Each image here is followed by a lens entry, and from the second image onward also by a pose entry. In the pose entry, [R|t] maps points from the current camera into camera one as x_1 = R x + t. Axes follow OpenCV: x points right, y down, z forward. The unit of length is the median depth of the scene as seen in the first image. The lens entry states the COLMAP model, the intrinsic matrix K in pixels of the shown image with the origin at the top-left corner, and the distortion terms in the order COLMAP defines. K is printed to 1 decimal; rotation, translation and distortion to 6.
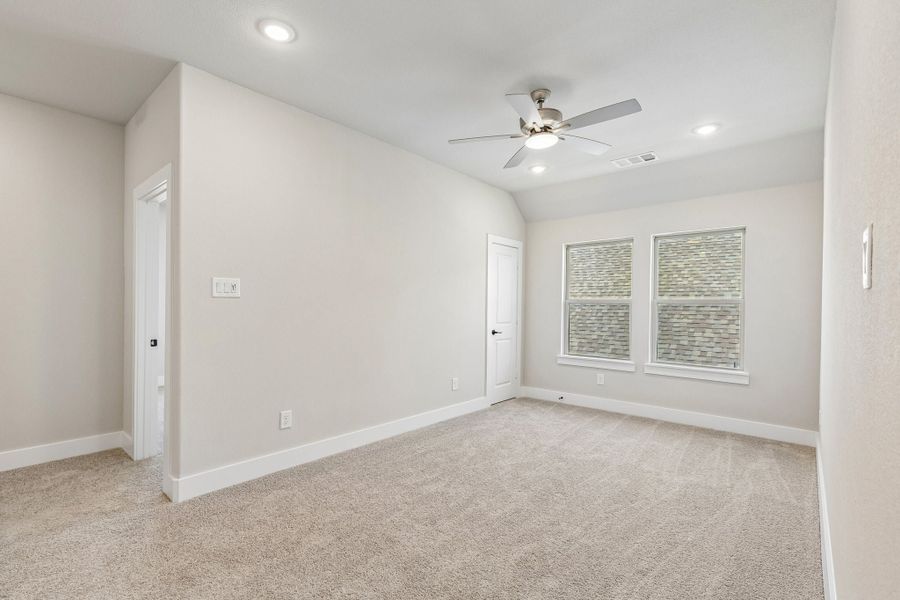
lens RADIAL K [[413.2, 0, 438.7], [0, 413.2, 312.7], [0, 0, 1]] dist [0.007147, -0.002518]
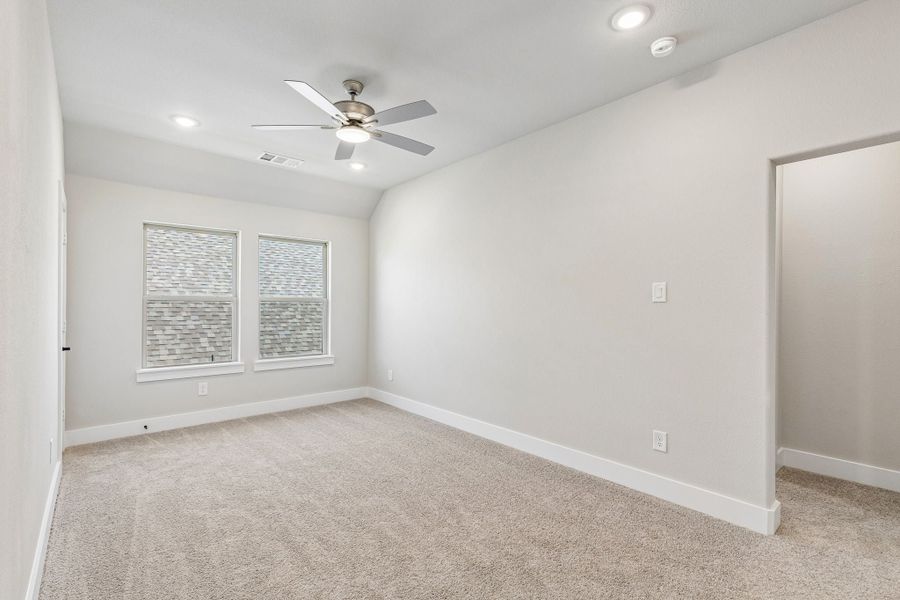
lens RADIAL K [[413.2, 0, 454.1], [0, 413.2, 307.6], [0, 0, 1]] dist [0.007147, -0.002518]
pose [[0.133193, -0.015740, 0.990965, -0.364540], [0.016113, 0.999776, 0.013714, -0.010654], [-0.990959, 0.014141, 0.133417, 0.342531]]
